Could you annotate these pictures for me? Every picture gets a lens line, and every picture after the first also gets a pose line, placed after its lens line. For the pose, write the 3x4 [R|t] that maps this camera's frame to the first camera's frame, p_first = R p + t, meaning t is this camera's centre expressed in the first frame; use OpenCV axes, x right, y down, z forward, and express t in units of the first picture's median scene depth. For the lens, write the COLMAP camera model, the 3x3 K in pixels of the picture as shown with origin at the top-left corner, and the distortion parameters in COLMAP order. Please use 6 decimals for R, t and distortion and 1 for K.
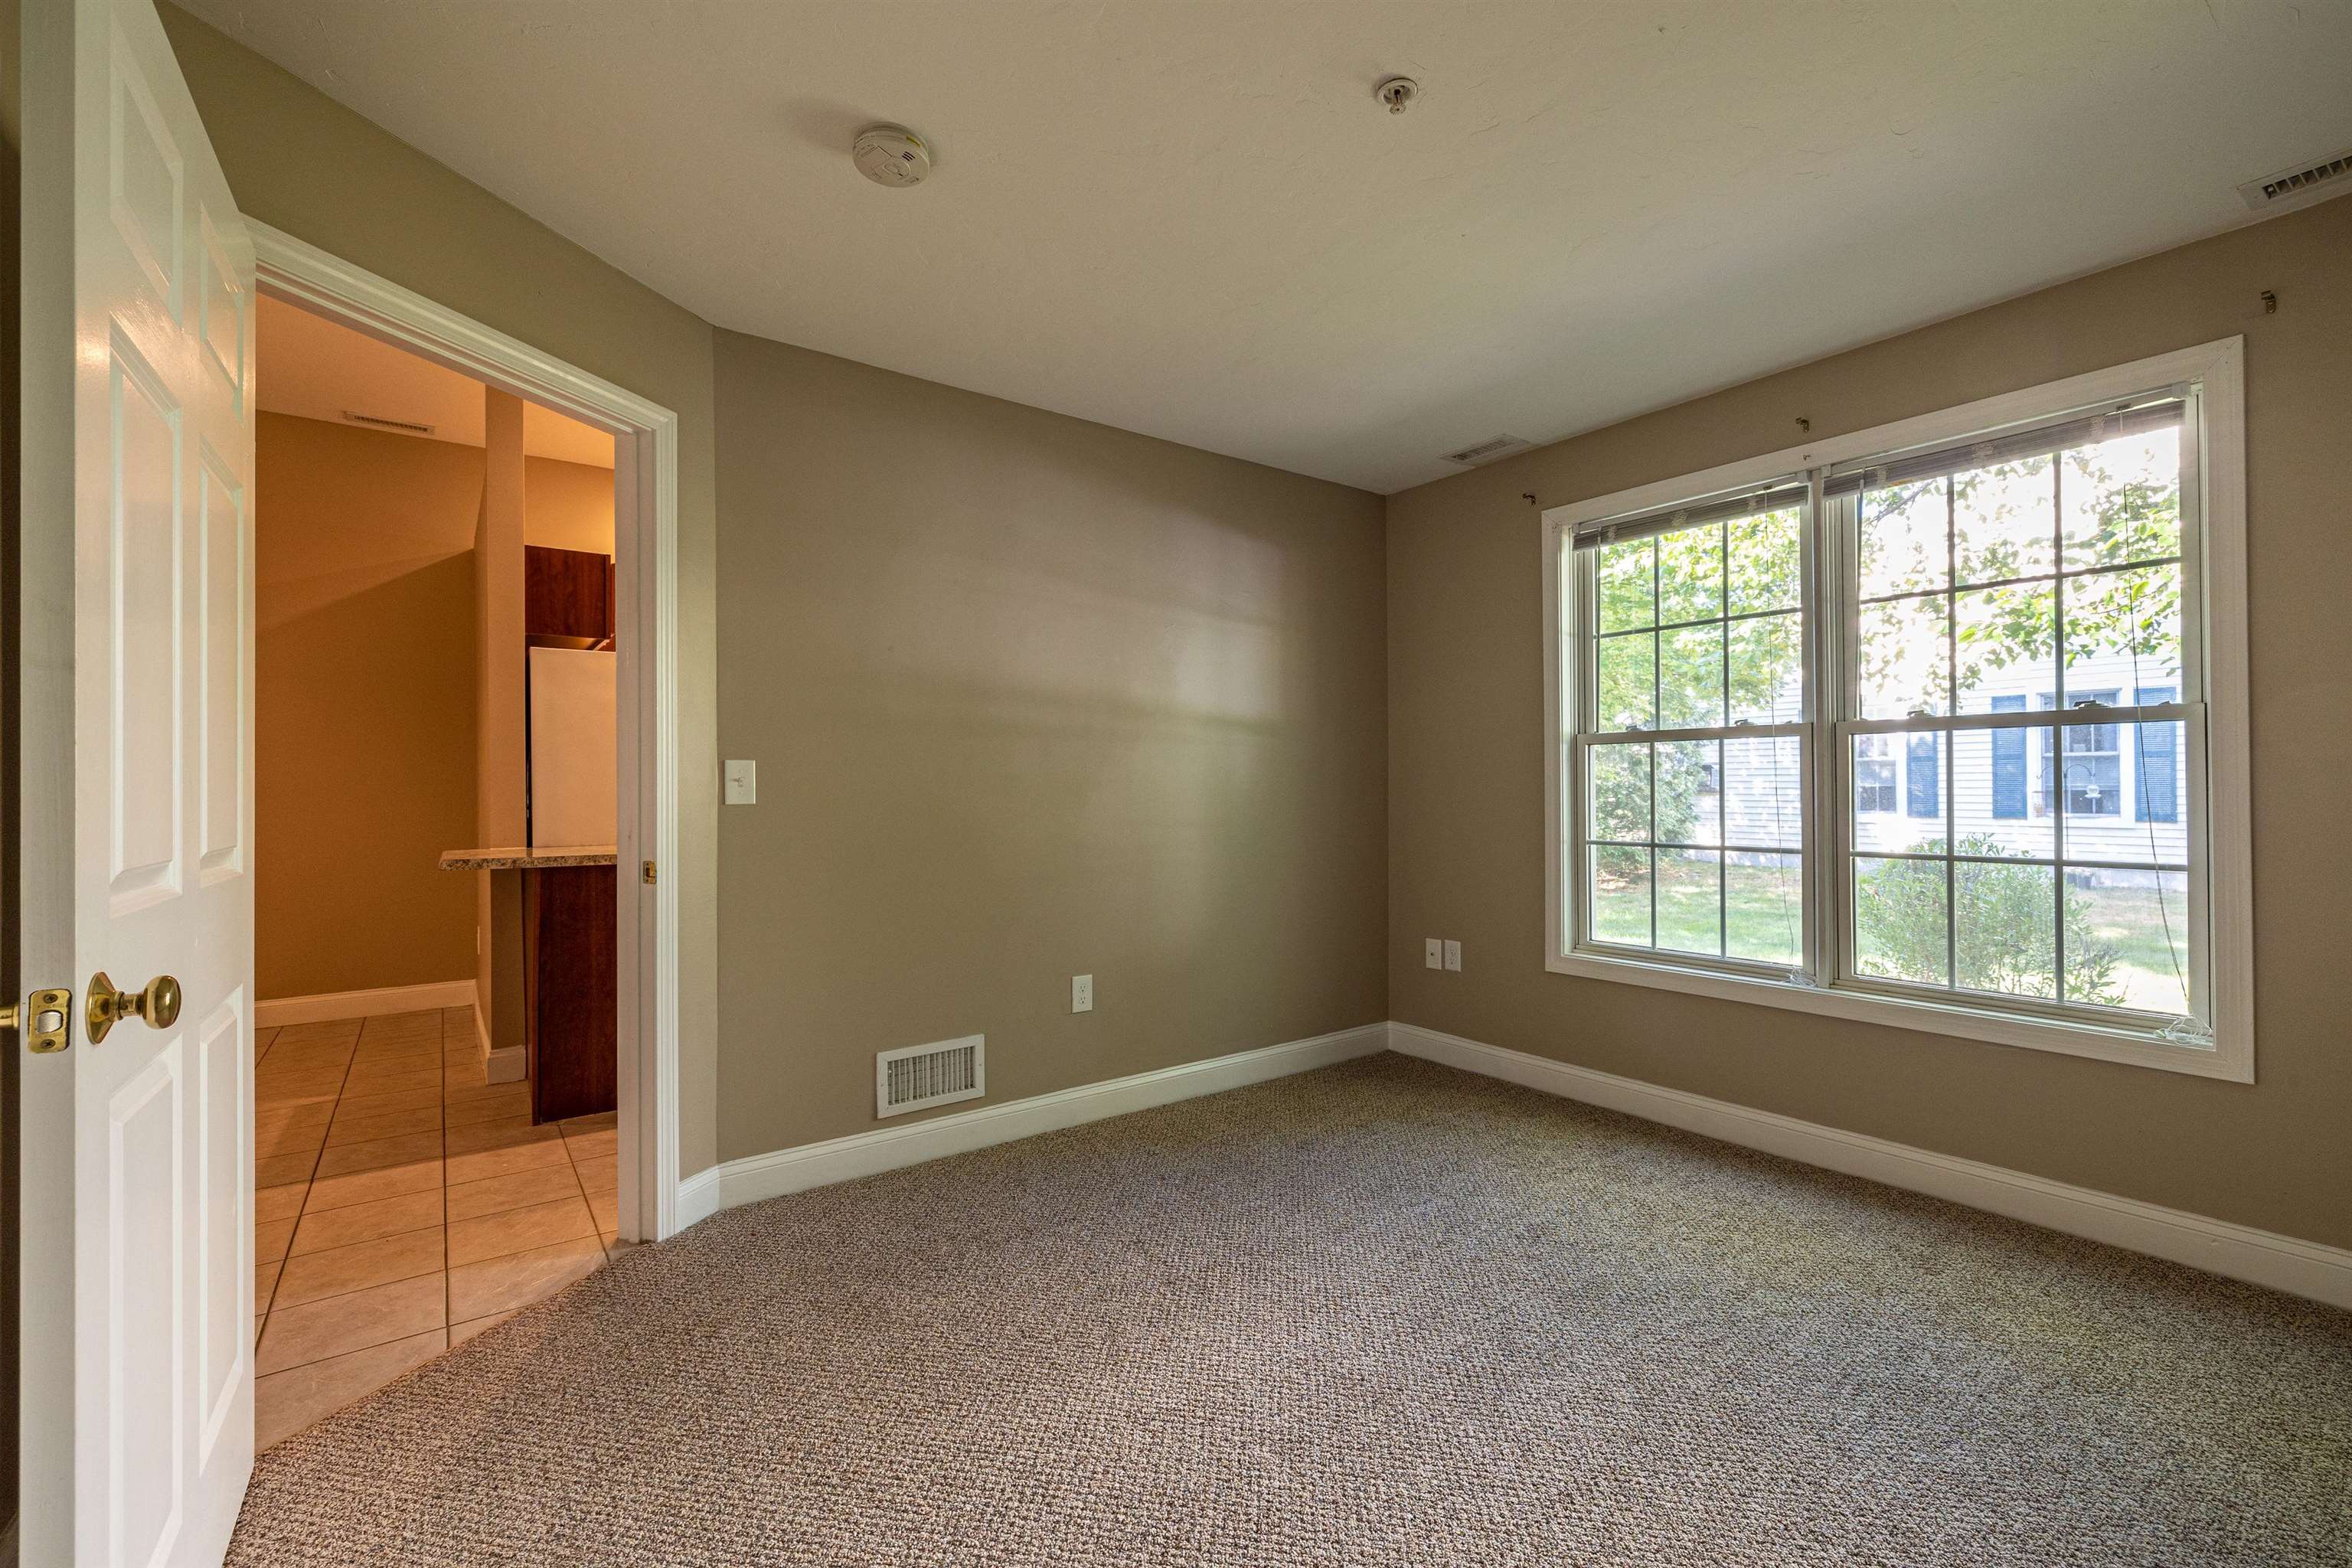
lens RADIAL K [[1003.3, 0, 1167.9], [0, 1003.3, 782.6], [0, 0, 1]] dist [0.005438, -0.000394]
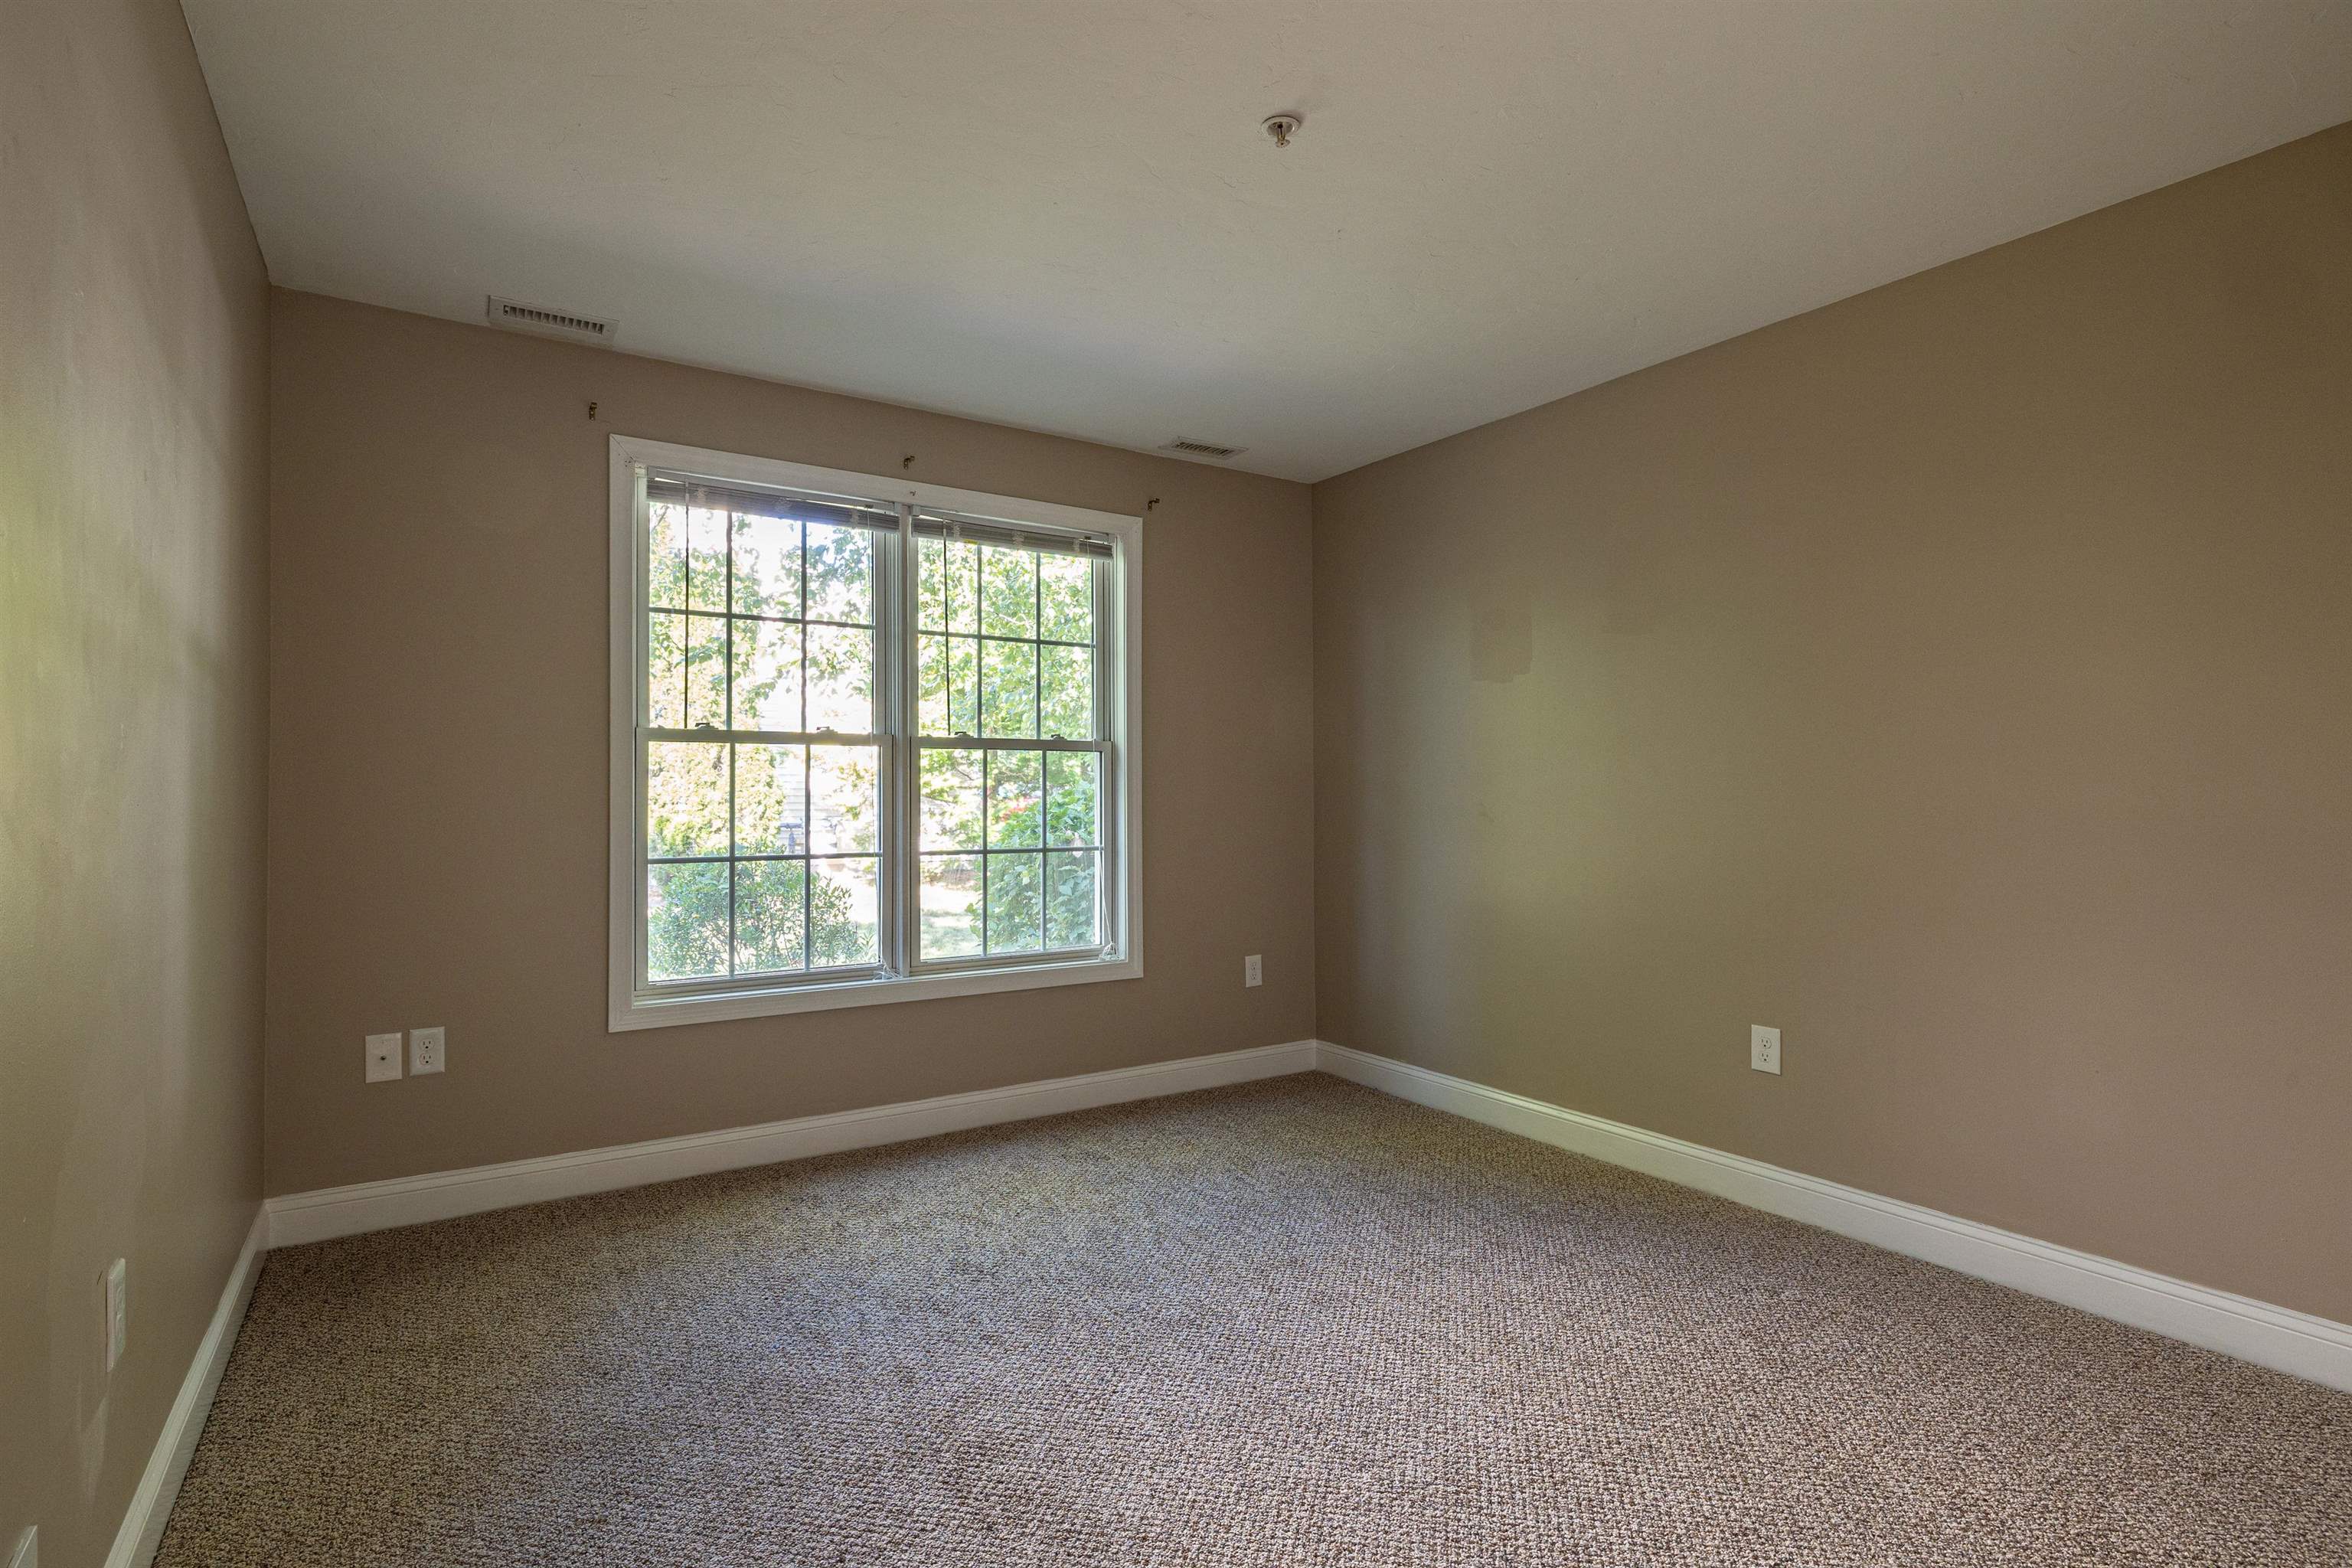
lens RADIAL K [[1139.6, 0, 1179.9], [0, 1139.6, 783.7], [0, 0, 1]] dist [-0.005726, 0.002368]
pose [[0.047991, 0.013882, 0.998751, -0.529522], [-0.006594, 0.999886, -0.013581, 0.006928], [-0.998826, -0.005933, 0.048077, 0.586476]]
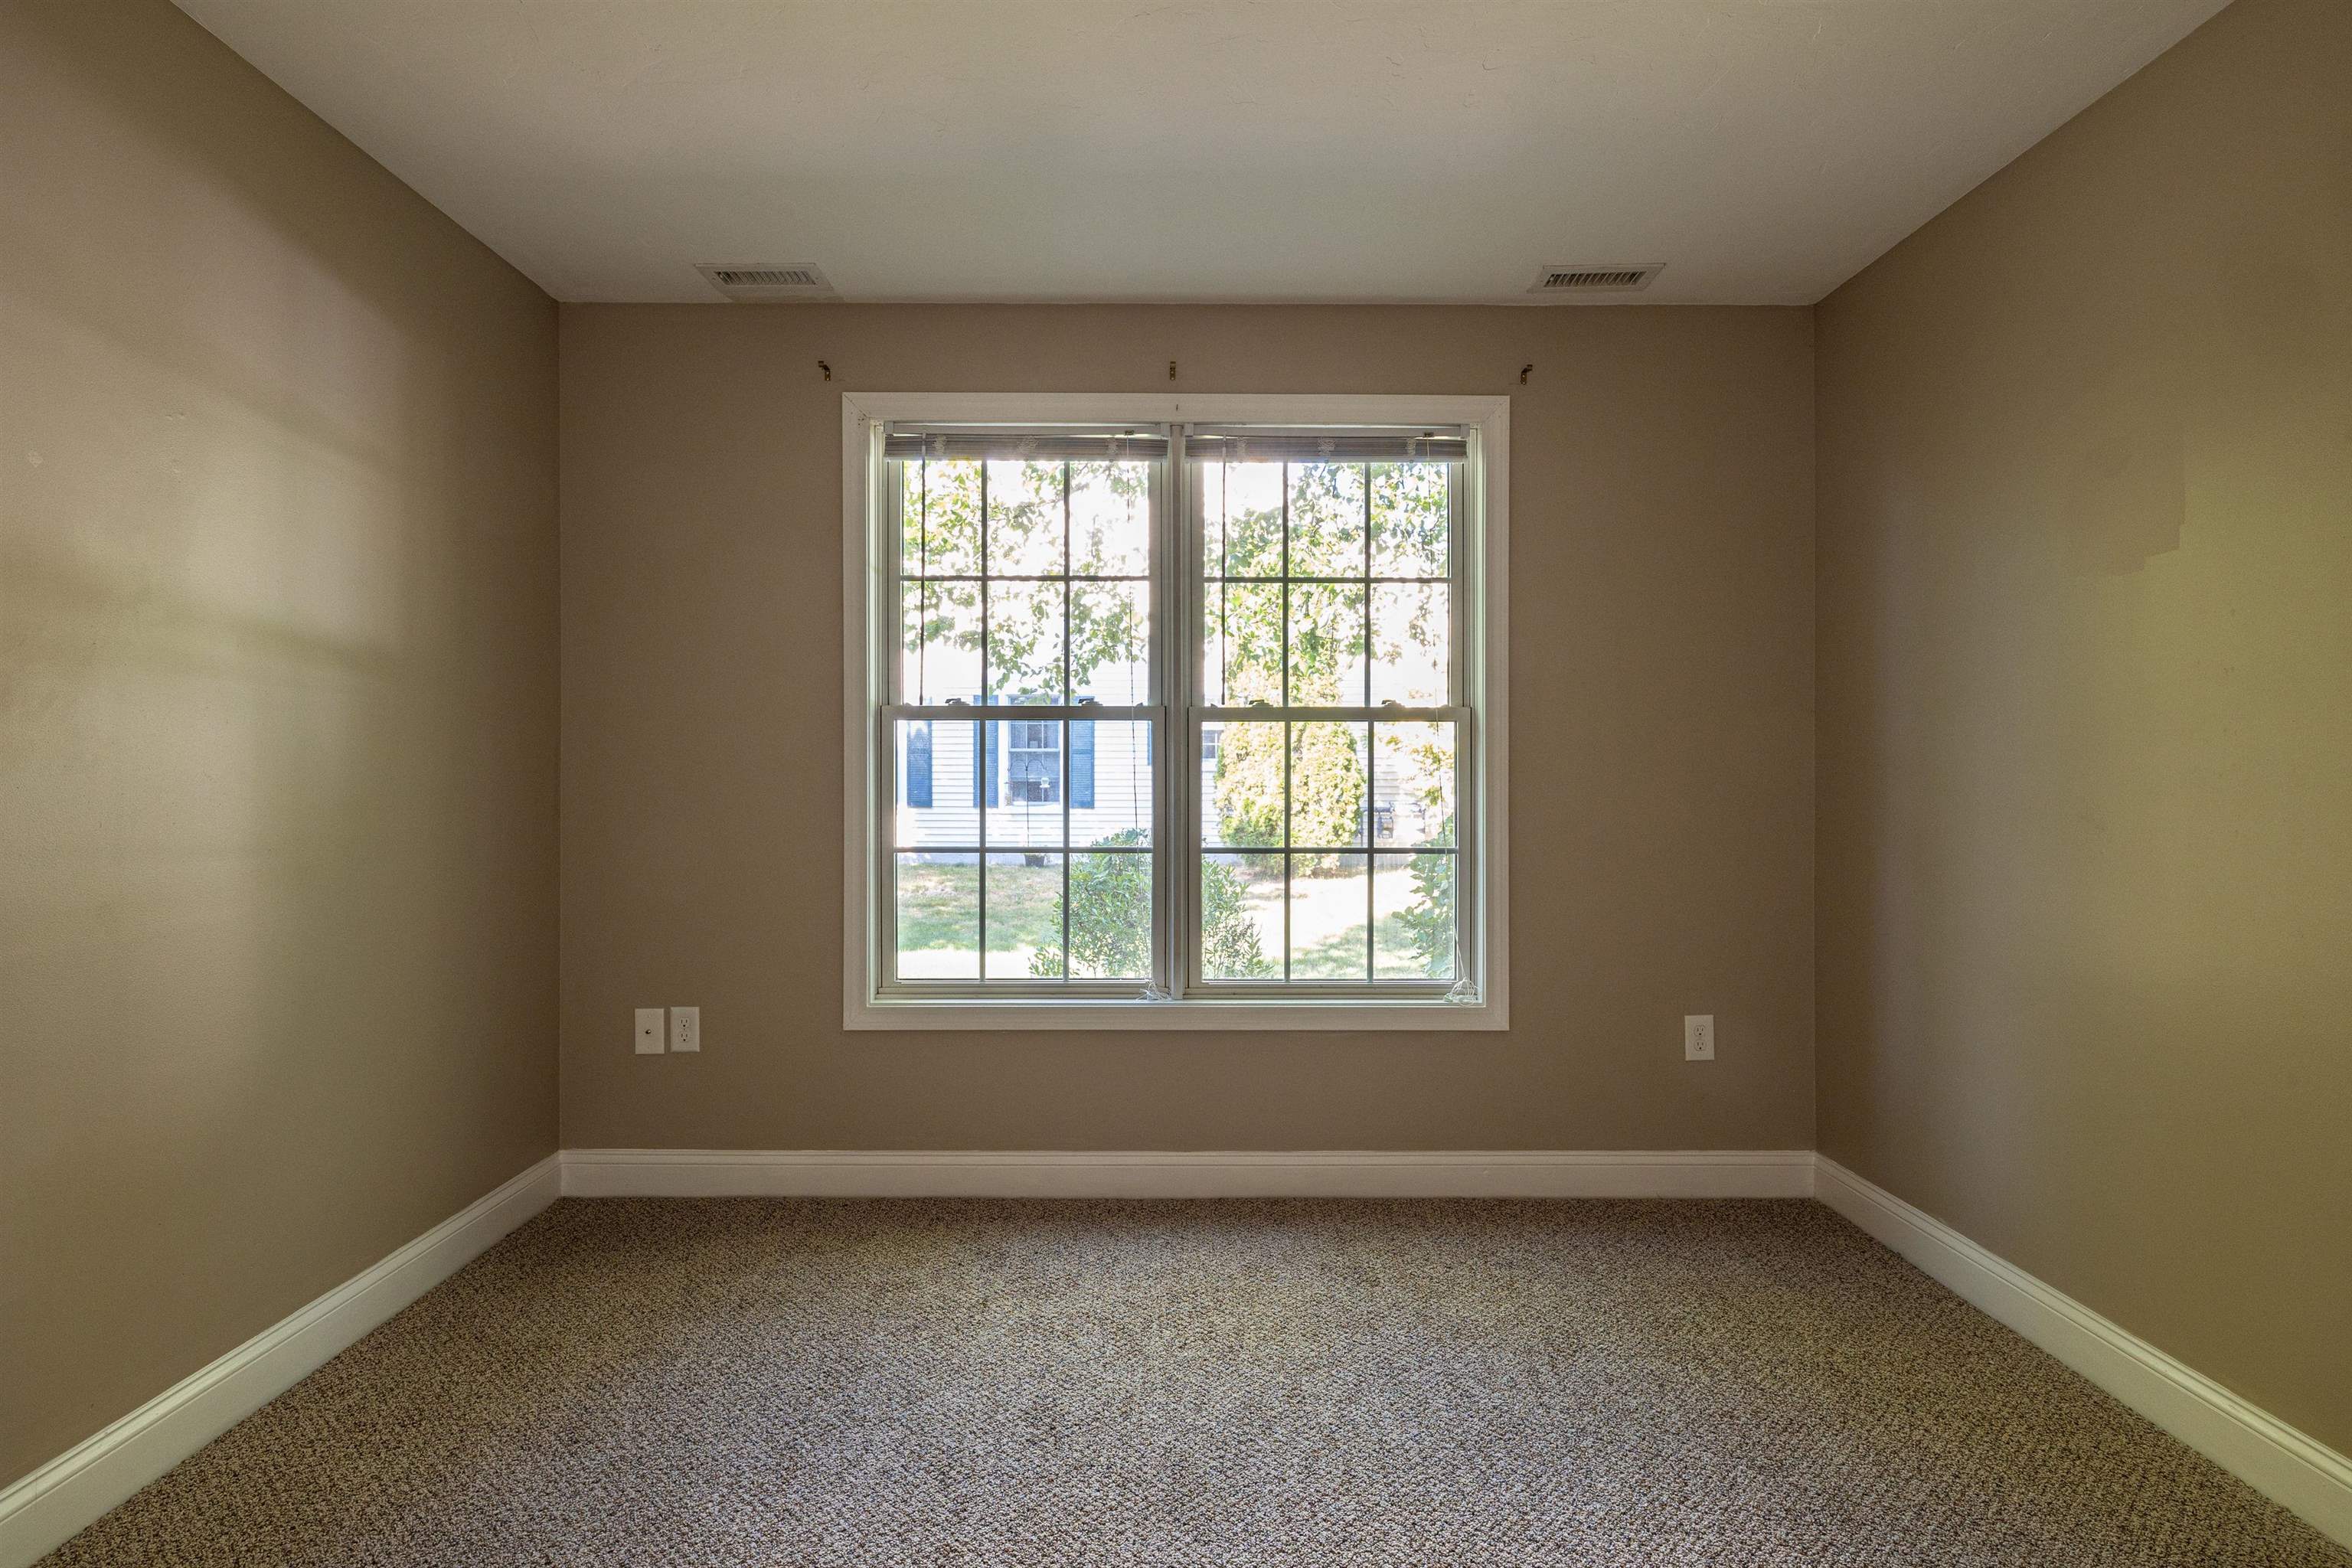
lens RADIAL K [[1139.6, 0, 1178.3], [0, 1139.6, 782.2], [0, 0, 1]] dist [-0.005726, 0.002368]
pose [[0.587191, 0.002118, 0.809446, -0.163443], [-0.009699, 0.999943, 0.004420, 0.003506], [-0.809390, -0.010446, 0.587178, 0.364860]]
